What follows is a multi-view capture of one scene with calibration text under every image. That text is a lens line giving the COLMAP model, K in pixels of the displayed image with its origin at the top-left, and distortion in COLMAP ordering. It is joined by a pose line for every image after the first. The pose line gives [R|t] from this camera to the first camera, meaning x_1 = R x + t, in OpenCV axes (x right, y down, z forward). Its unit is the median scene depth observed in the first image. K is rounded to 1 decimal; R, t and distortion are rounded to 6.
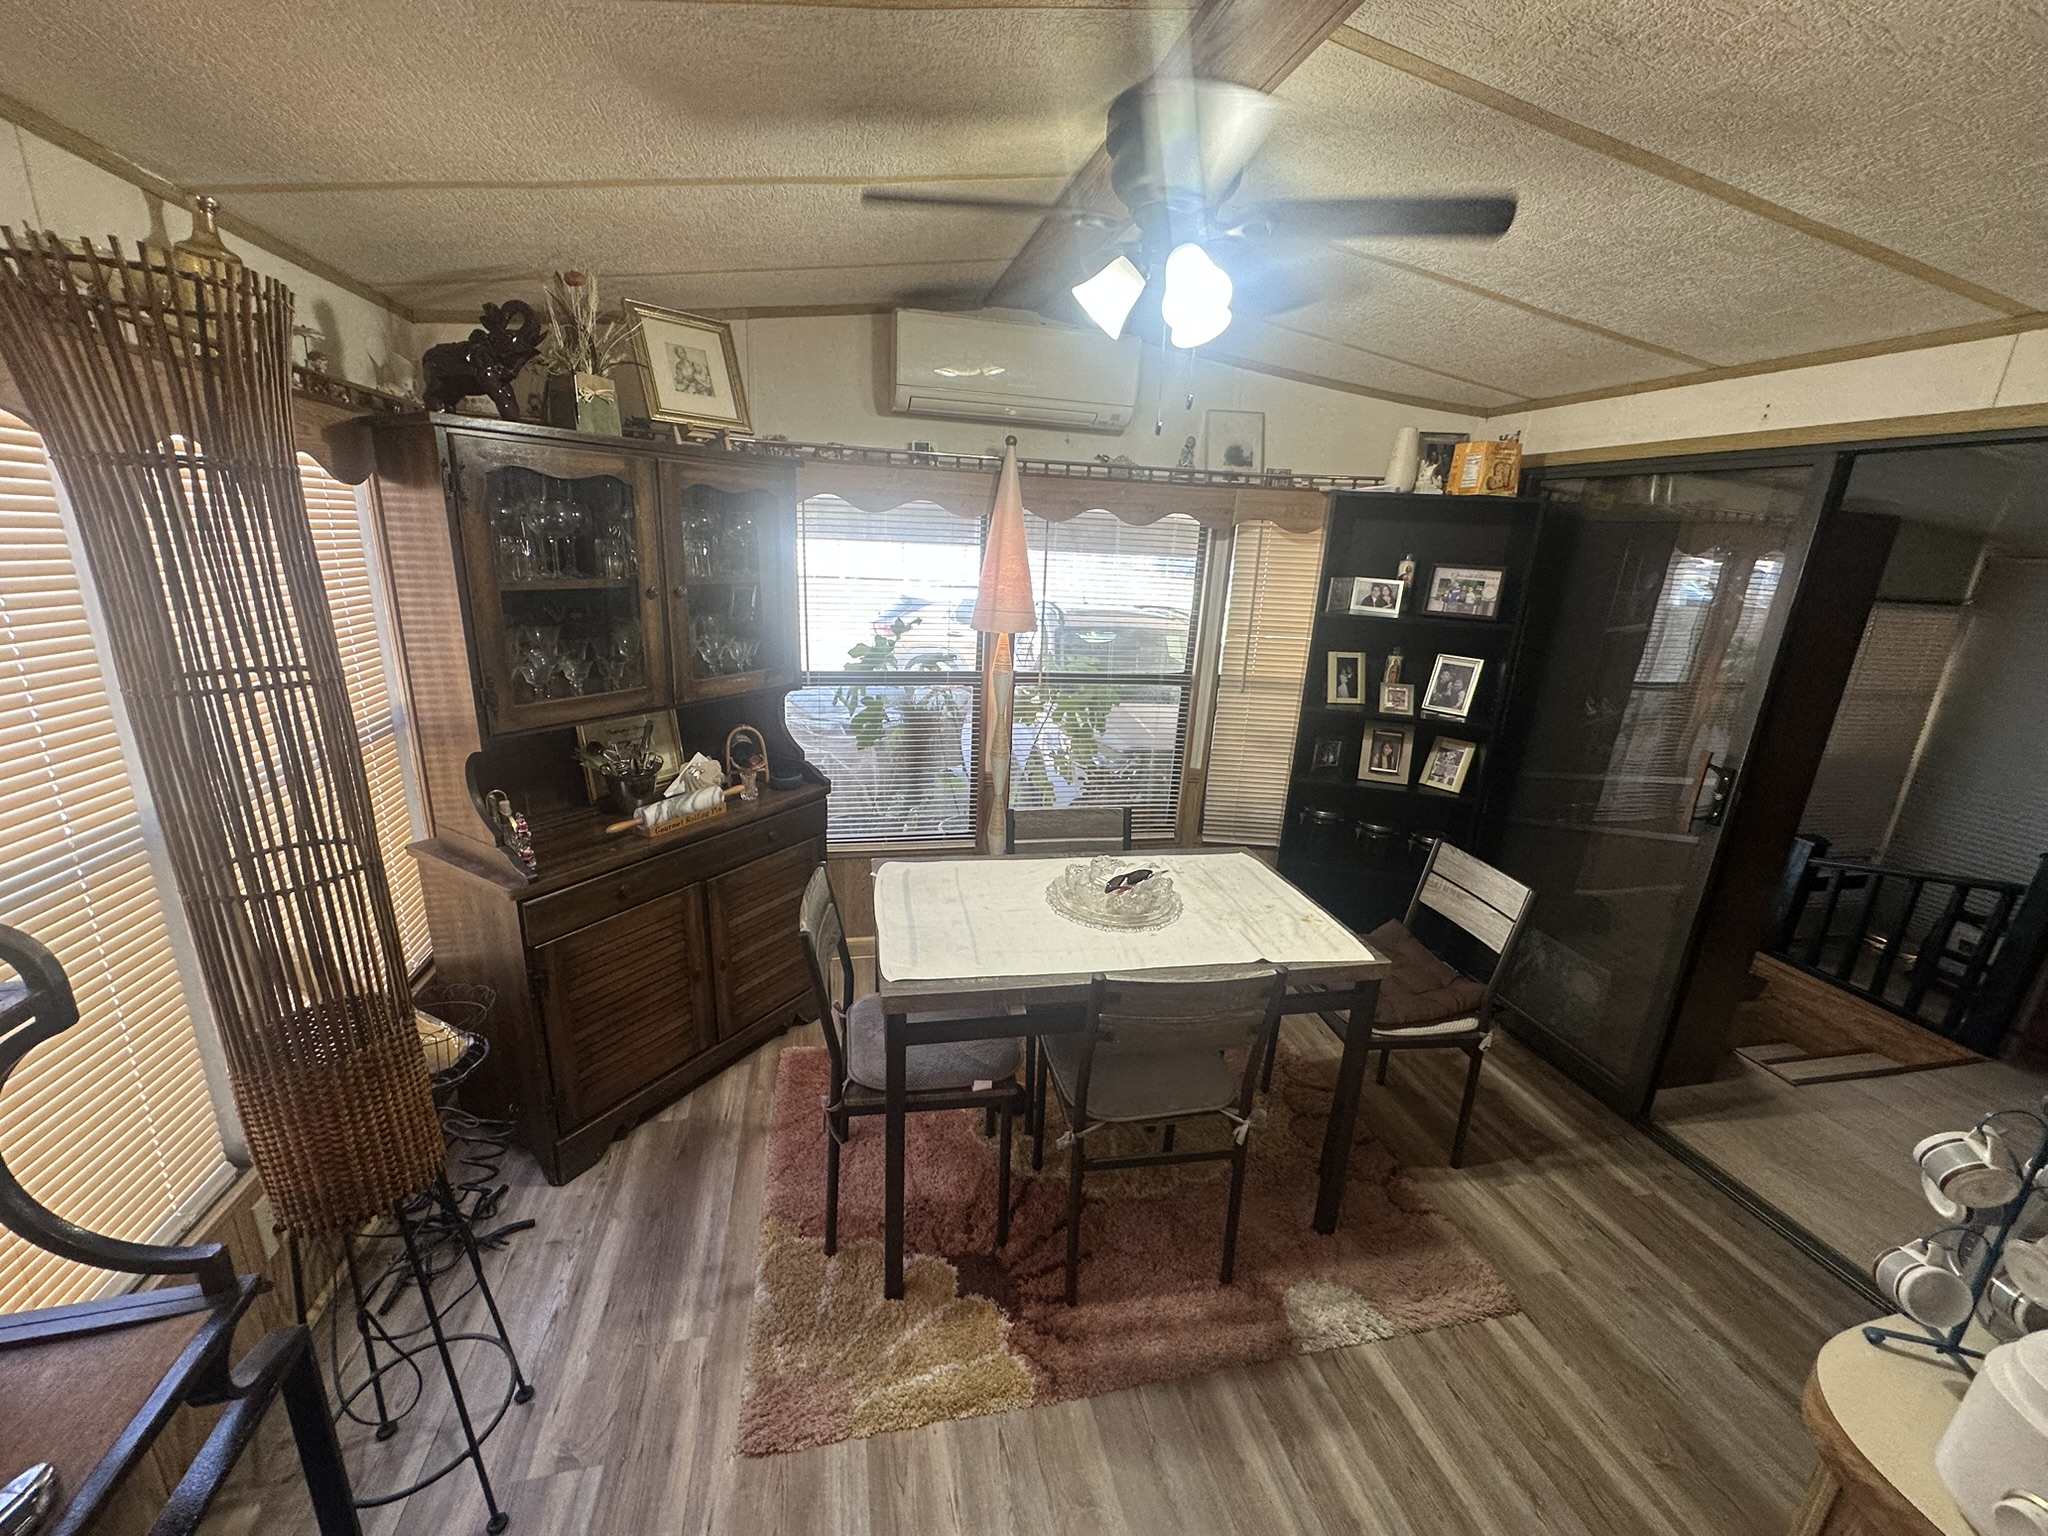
lens RADIAL K [[816.2, 0, 1020.7], [0, 816.2, 769.3], [0, 0, 1]] dist [-0.003655, 0.001090]
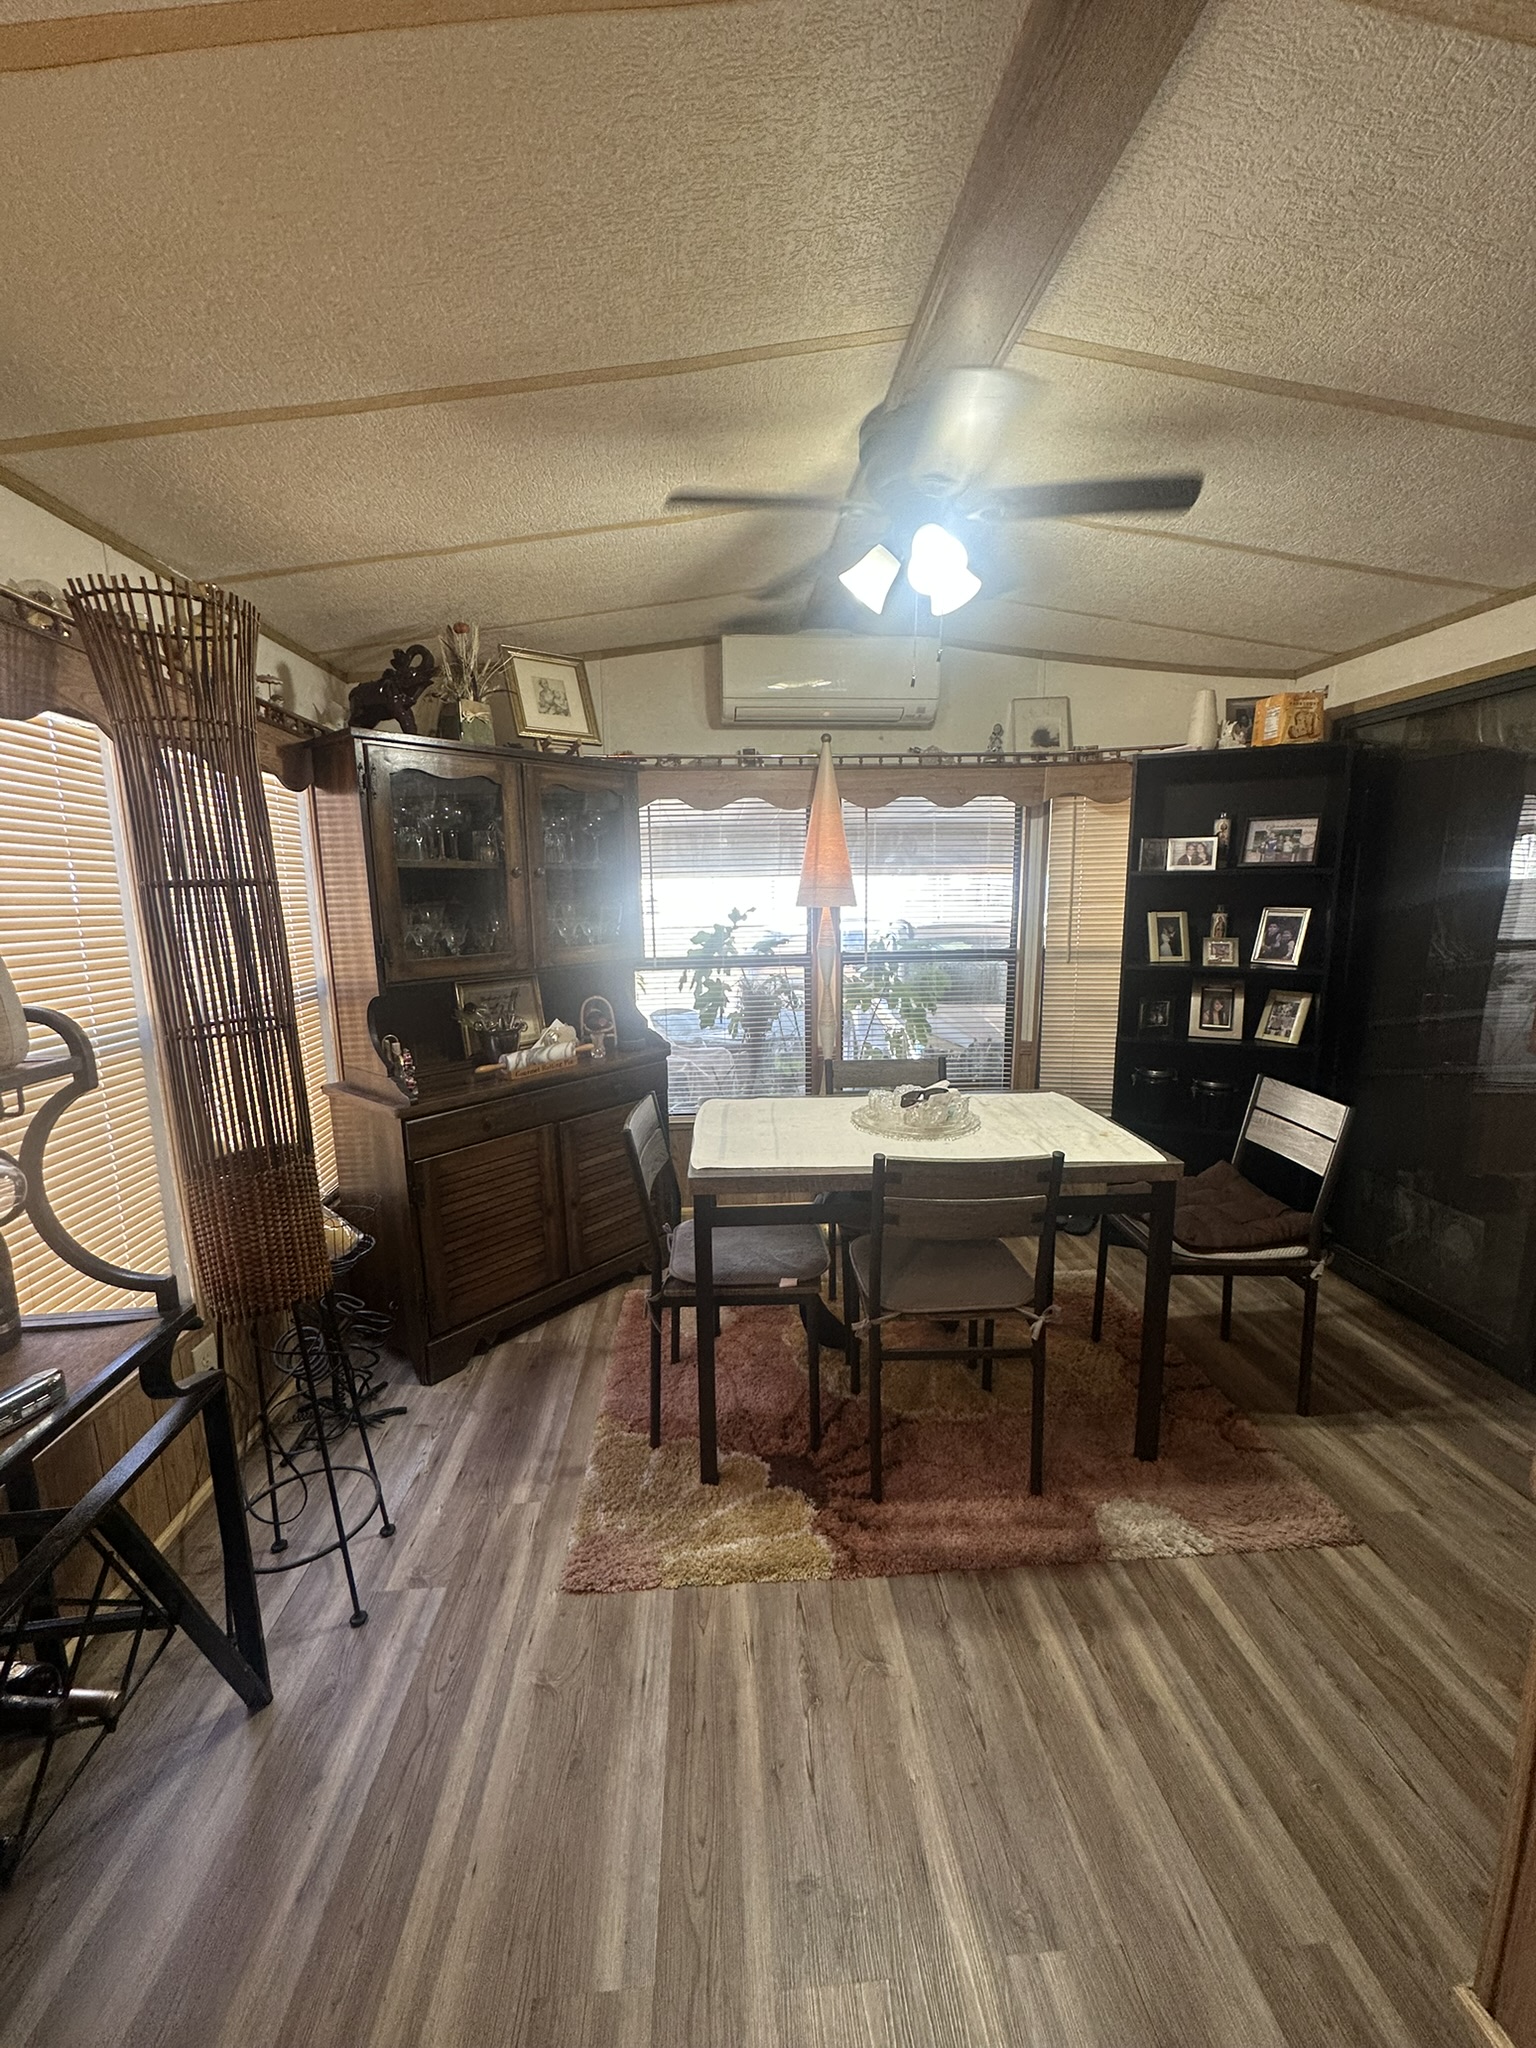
lens RADIAL K [[816.2, 0, 762.3], [0, 816.2, 1024.4], [0, 0, 1]] dist [-0.003655, 0.001090]
pose [[0.985767, -0.034360, -0.164569, 0.097755], [0.015218, 0.993110, -0.116194, 0.156215], [0.167428, 0.112036, 0.979498, -0.091914]]
